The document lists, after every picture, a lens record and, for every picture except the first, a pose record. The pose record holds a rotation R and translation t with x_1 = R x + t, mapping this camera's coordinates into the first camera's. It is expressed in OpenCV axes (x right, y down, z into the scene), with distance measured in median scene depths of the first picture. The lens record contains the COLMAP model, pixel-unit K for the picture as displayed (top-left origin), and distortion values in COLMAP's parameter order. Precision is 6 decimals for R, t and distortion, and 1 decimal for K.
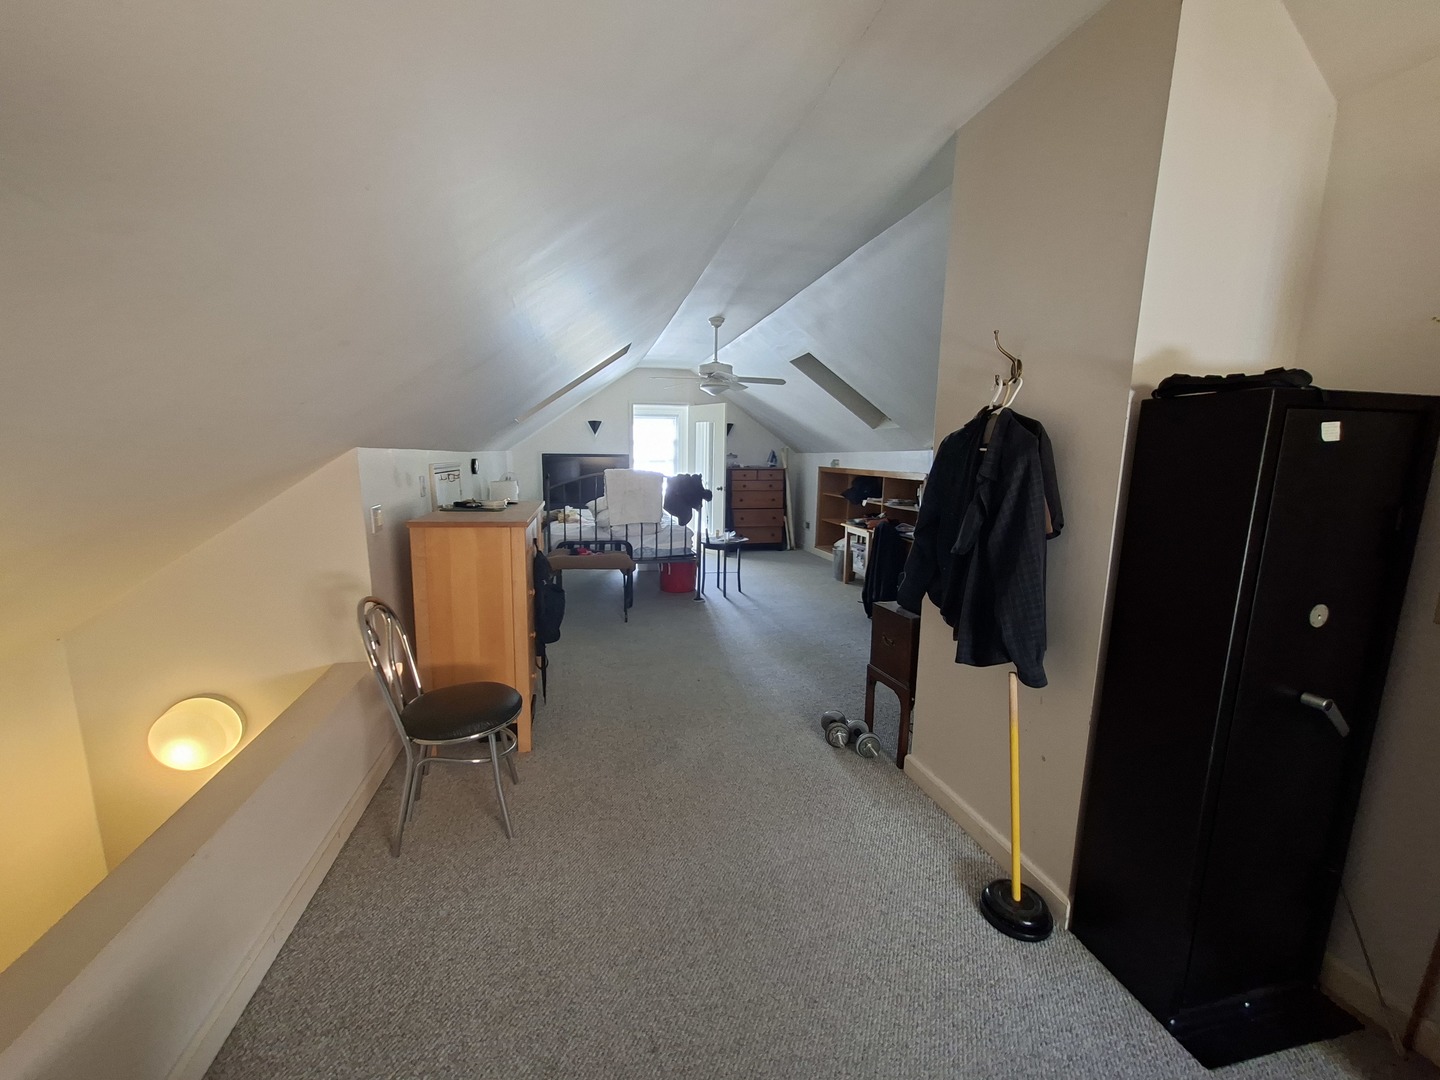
lens RADIAL K [[568.0, 0, 720.0], [0, 568.0, 540.0], [0, 0, 1]] dist [-0.000131, -0.000005]
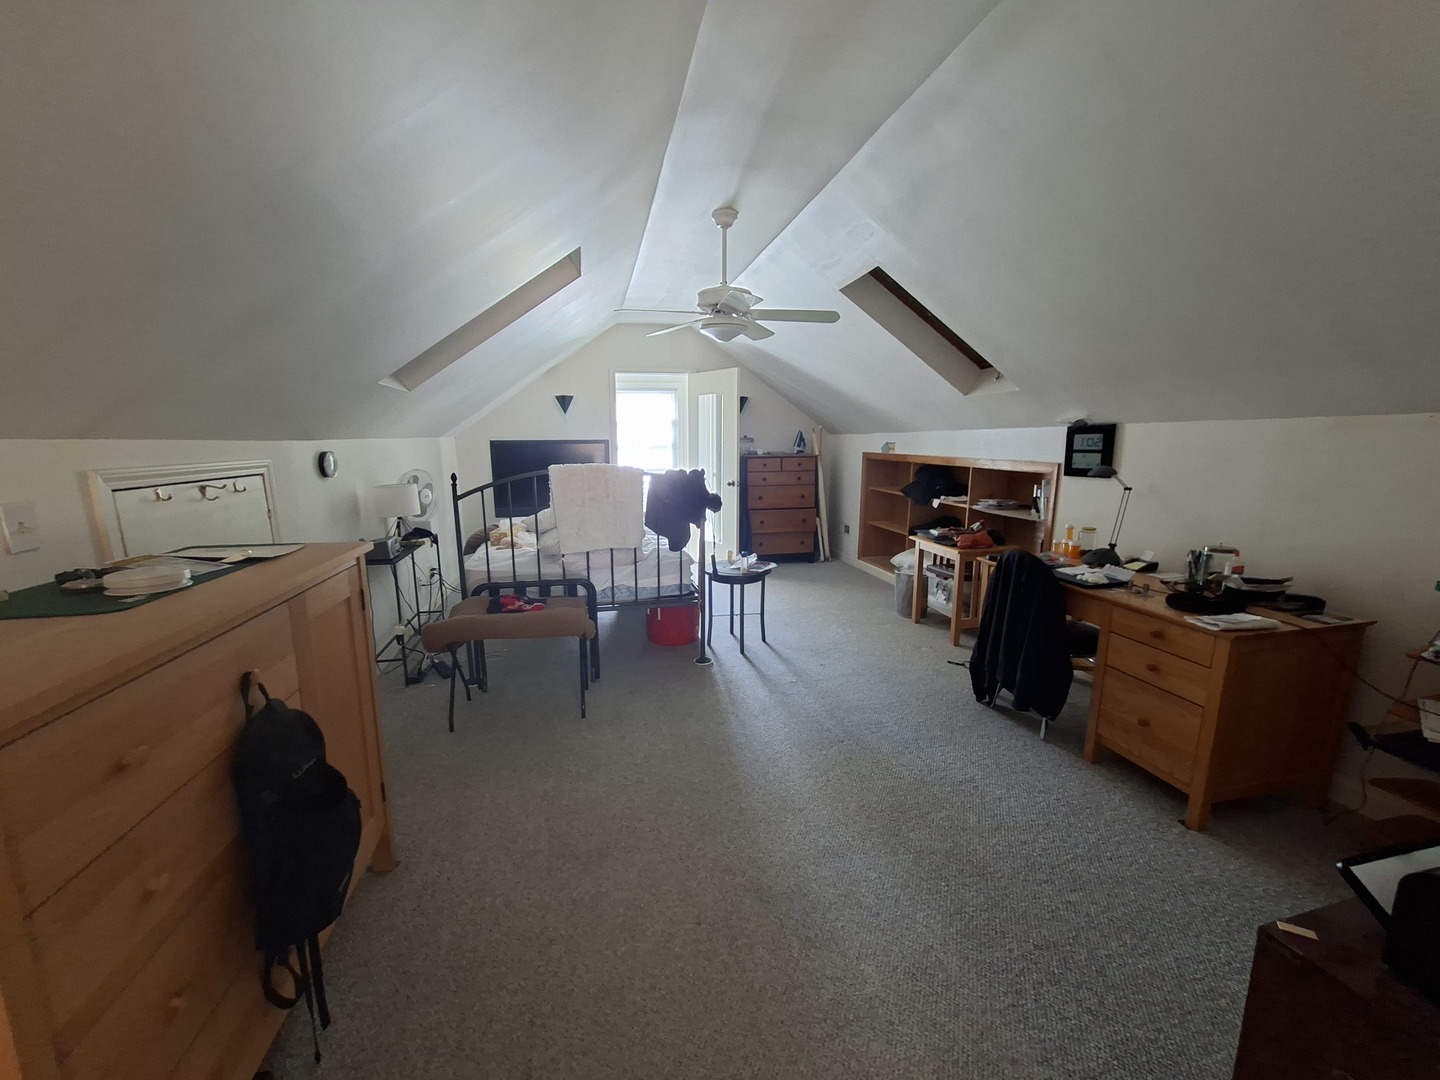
lens RADIAL K [[578.7, 0, 720.0], [0, 578.7, 540.0], [0, 0, 1]] dist [0.000545, 0.000030]
pose [[0.999757, -0.013225, -0.017613, -0.003853], [0.013682, 0.999566, 0.026082, -0.047798], [0.017260, -0.026316, 0.999505, 0.310099]]
